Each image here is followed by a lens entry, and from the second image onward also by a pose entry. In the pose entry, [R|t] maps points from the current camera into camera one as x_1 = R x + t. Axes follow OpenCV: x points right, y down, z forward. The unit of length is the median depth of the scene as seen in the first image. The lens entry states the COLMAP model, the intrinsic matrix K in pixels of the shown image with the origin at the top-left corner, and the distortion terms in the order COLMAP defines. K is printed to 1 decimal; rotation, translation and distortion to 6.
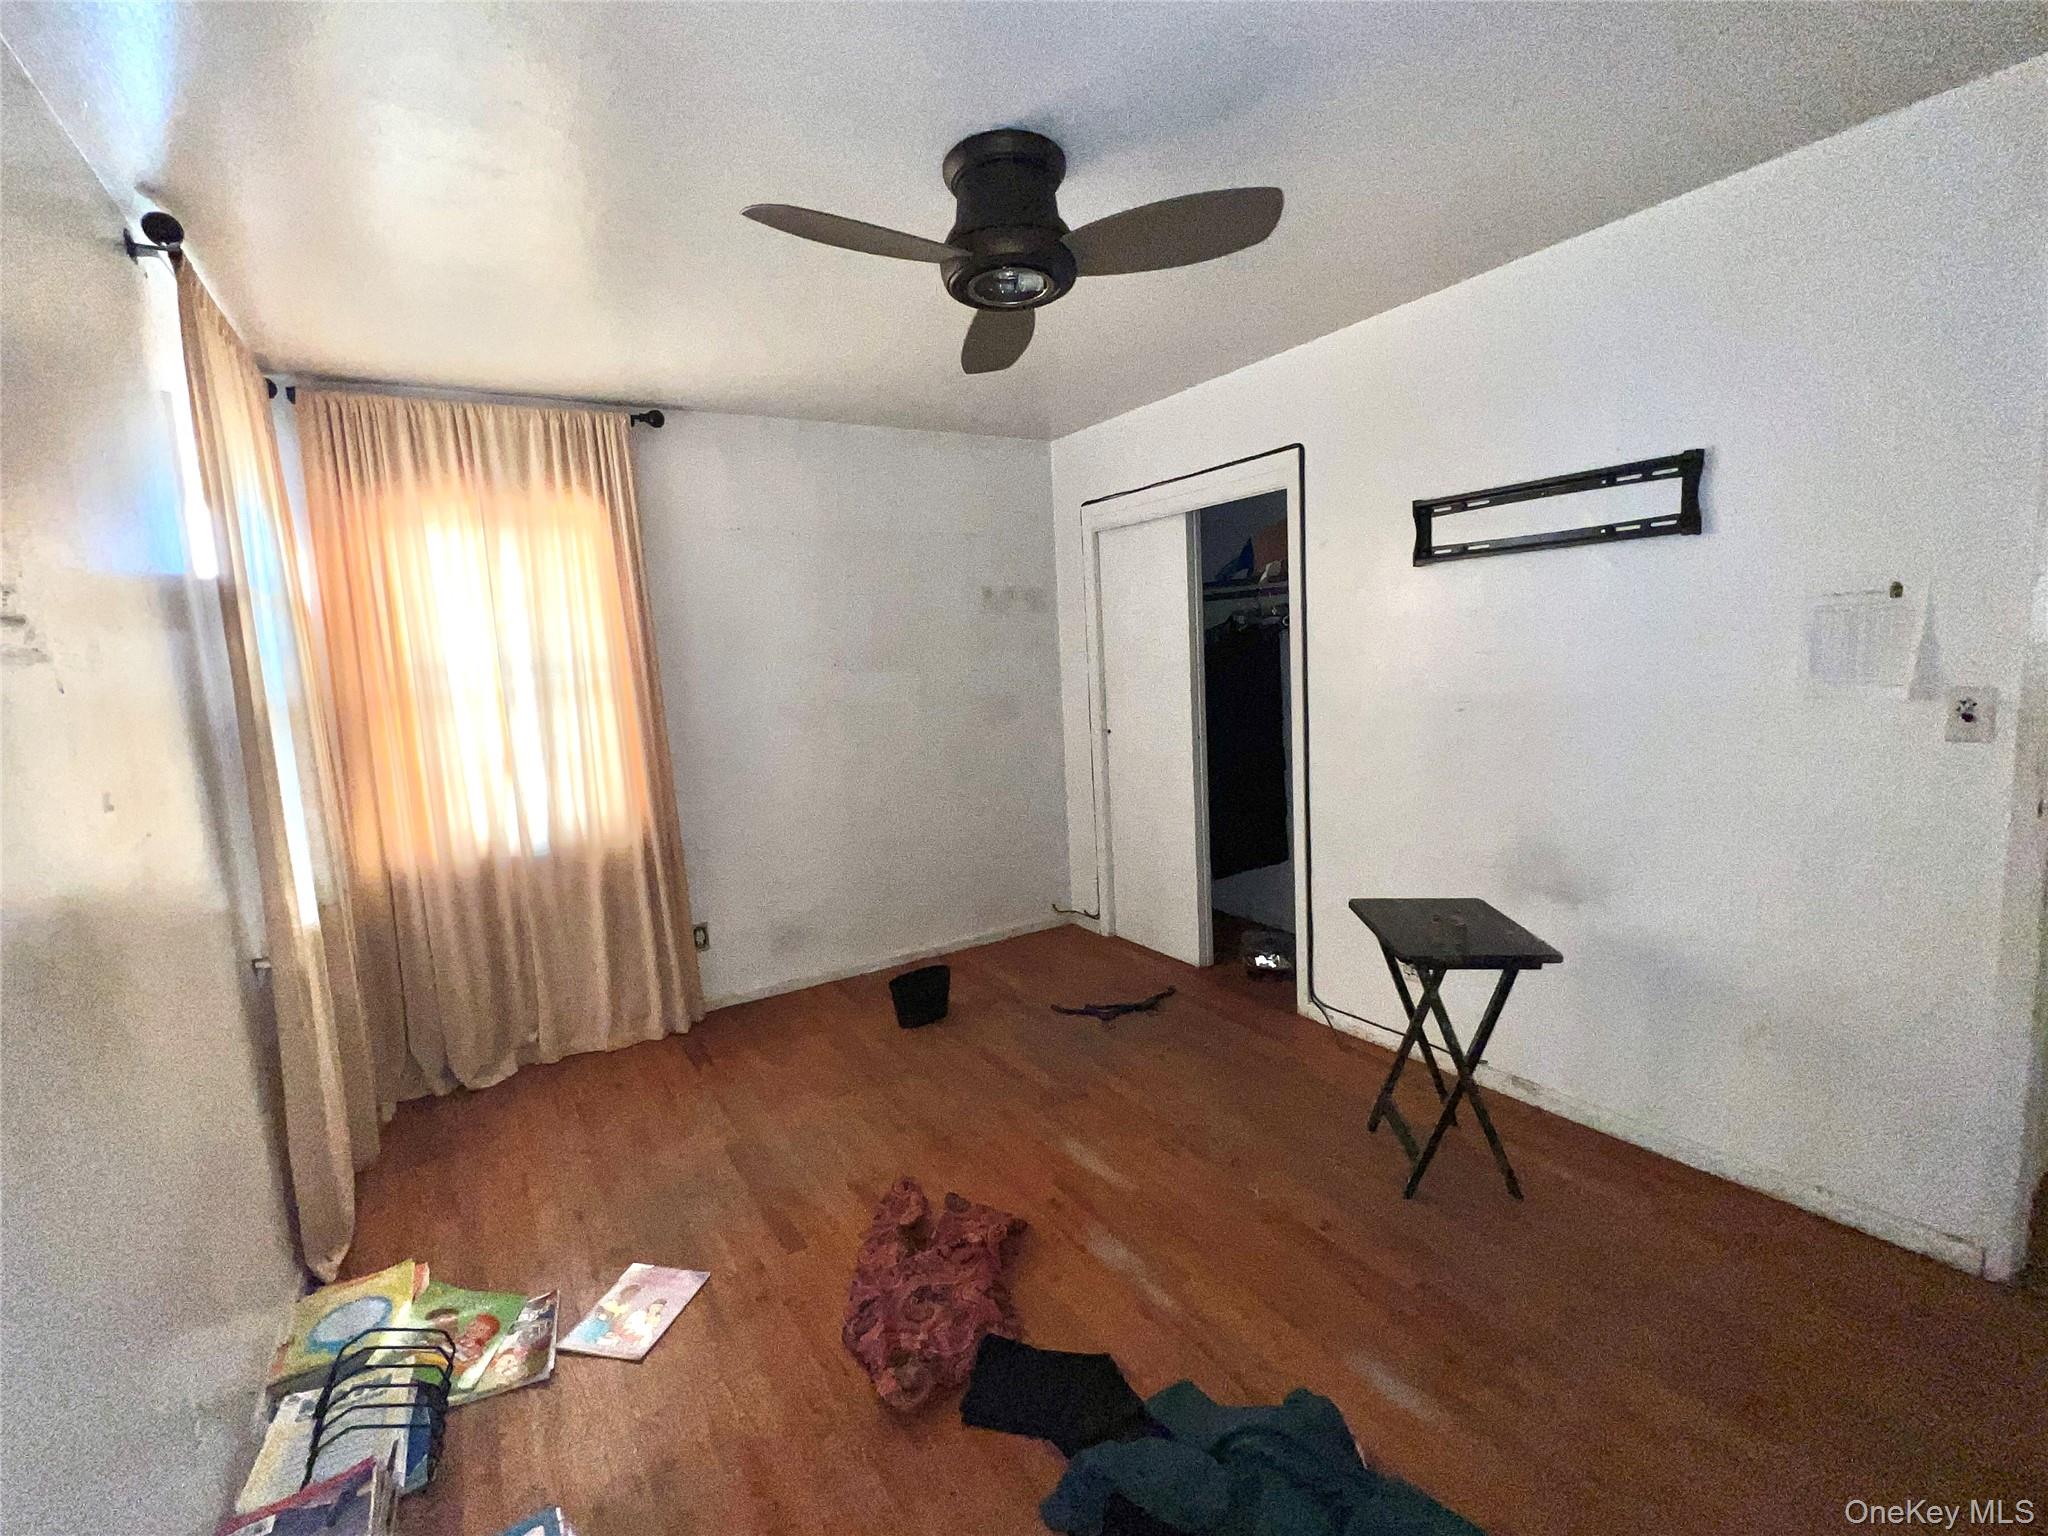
lens RADIAL K [[921.5, 0, 1027.8], [0, 921.5, 762.7], [0, 0, 1]] dist [-0.001275, 0.000146]
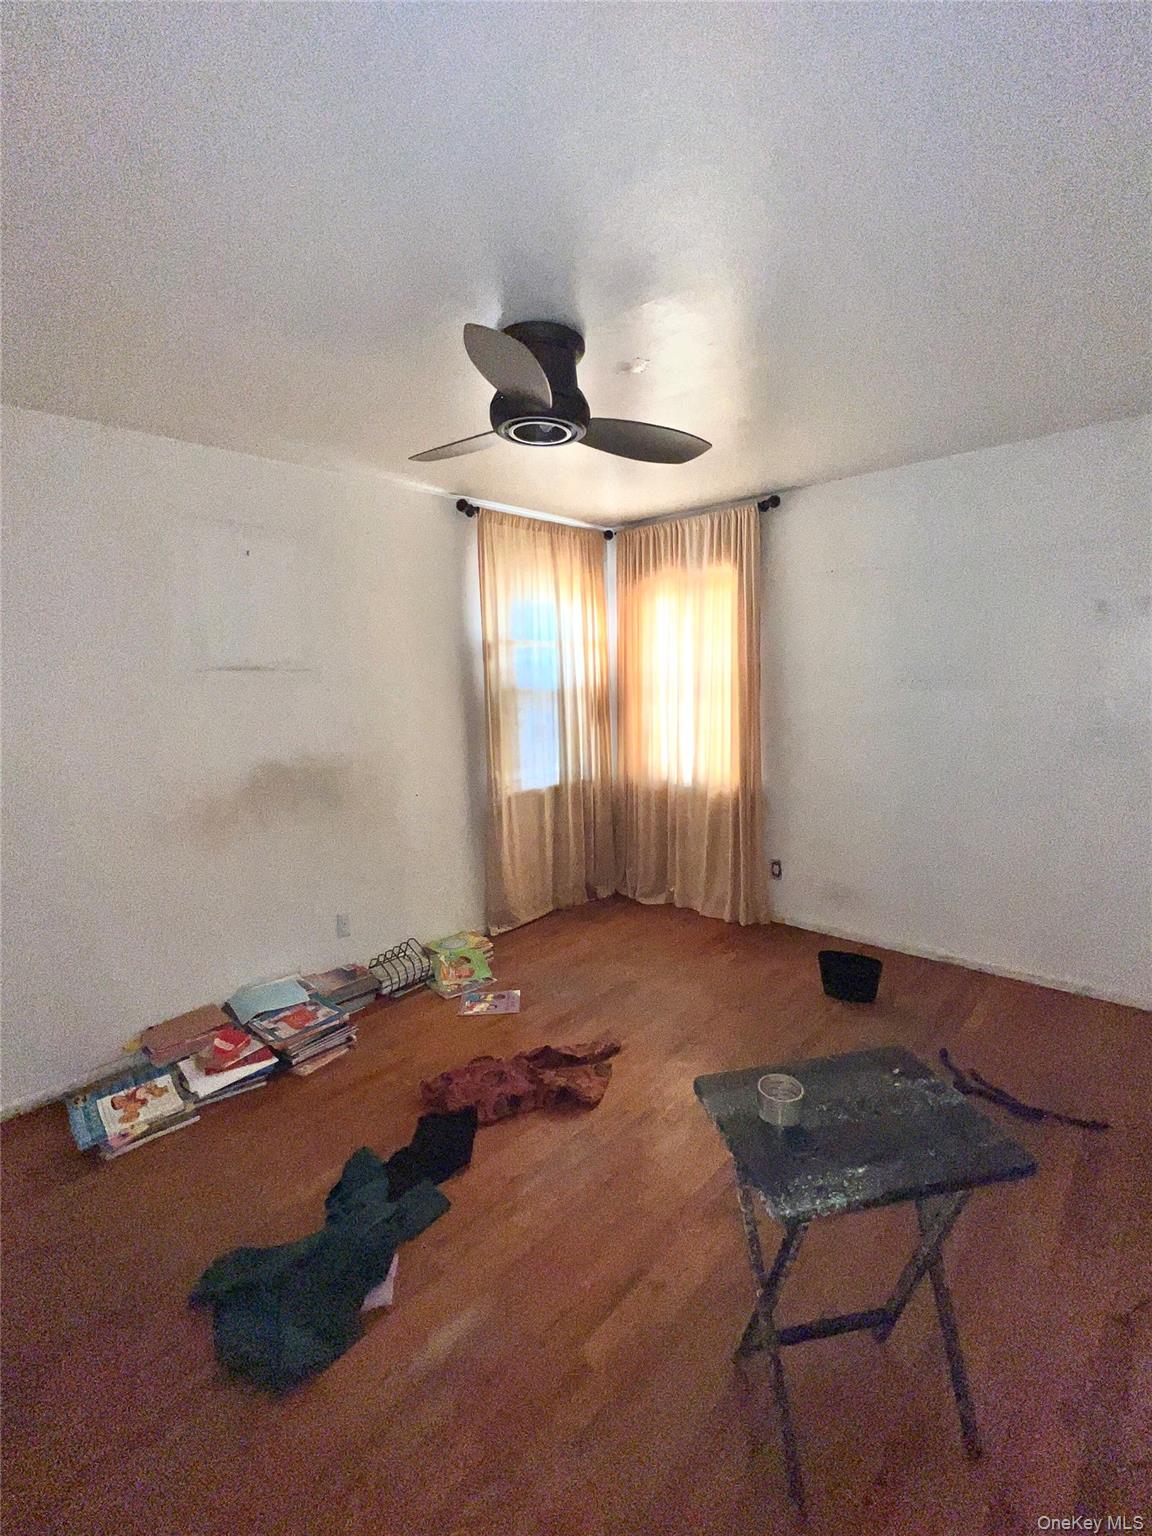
lens RADIAL K [[691.1, 0, 582.7], [0, 691.1, 768.9], [0, 0, 1]] dist [-0.001275, 0.000146]
pose [[0.278471, 0.174573, -0.944446, 0.595469], [-0.110250, 0.982653, 0.149127, -0.096839], [0.954096, 0.062598, 0.292887, 0.440412]]
